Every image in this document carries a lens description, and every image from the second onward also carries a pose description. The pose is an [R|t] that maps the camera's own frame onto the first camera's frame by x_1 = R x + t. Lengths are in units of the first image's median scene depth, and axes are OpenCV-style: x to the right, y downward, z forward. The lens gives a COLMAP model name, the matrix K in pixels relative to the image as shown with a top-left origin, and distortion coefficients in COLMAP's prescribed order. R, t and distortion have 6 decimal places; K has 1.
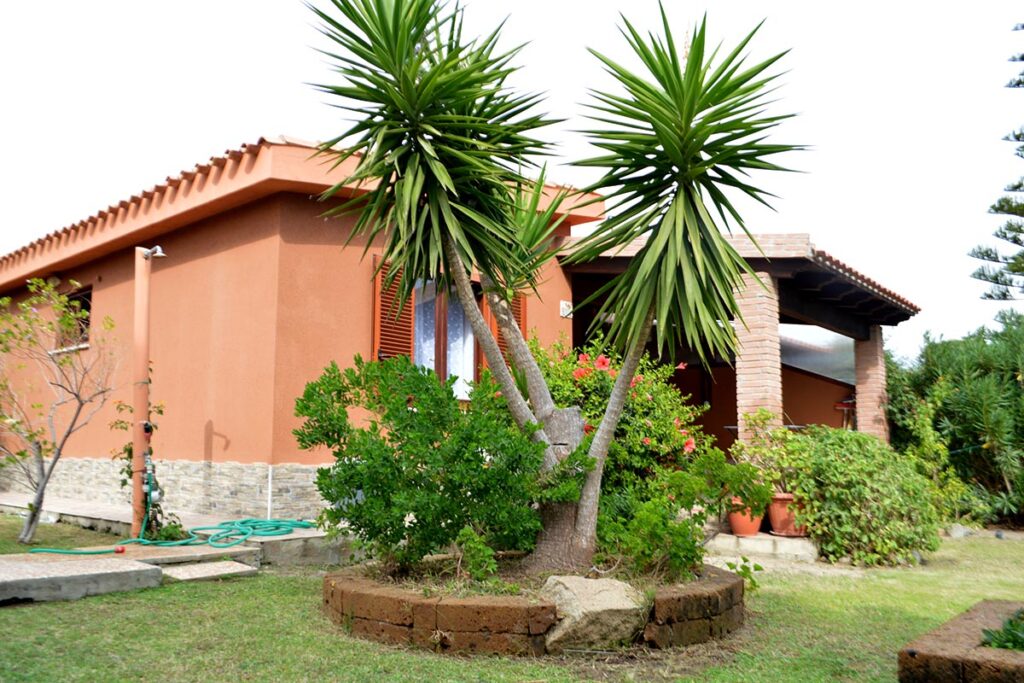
lens RADIAL K [[817.8, 0, 511.5], [0, 817.8, 342.1], [0, 0, 1]] dist [-0.083852, 0.009965]
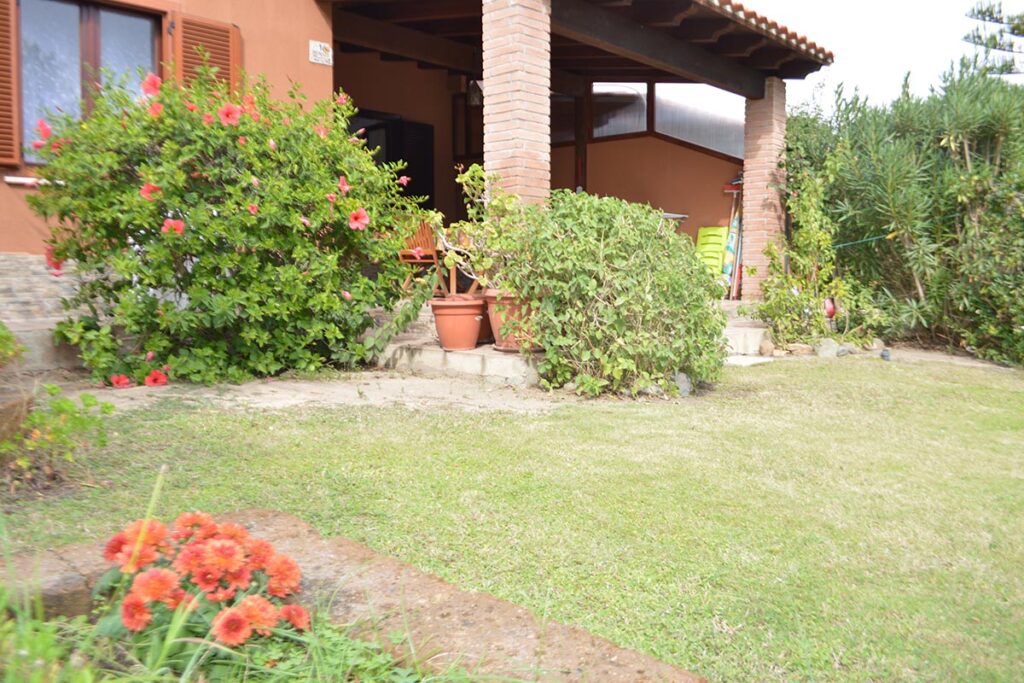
lens RADIAL K [[817.8, 0, 512.4], [0, 817.8, 342.6], [0, 0, 1]] dist [-0.083852, 0.009965]
pose [[0.998627, 0.000185, -0.052381, 0.283682], [0.011472, 0.974946, 0.222146, 0.056924], [0.051110, -0.222442, 0.973605, 0.232442]]
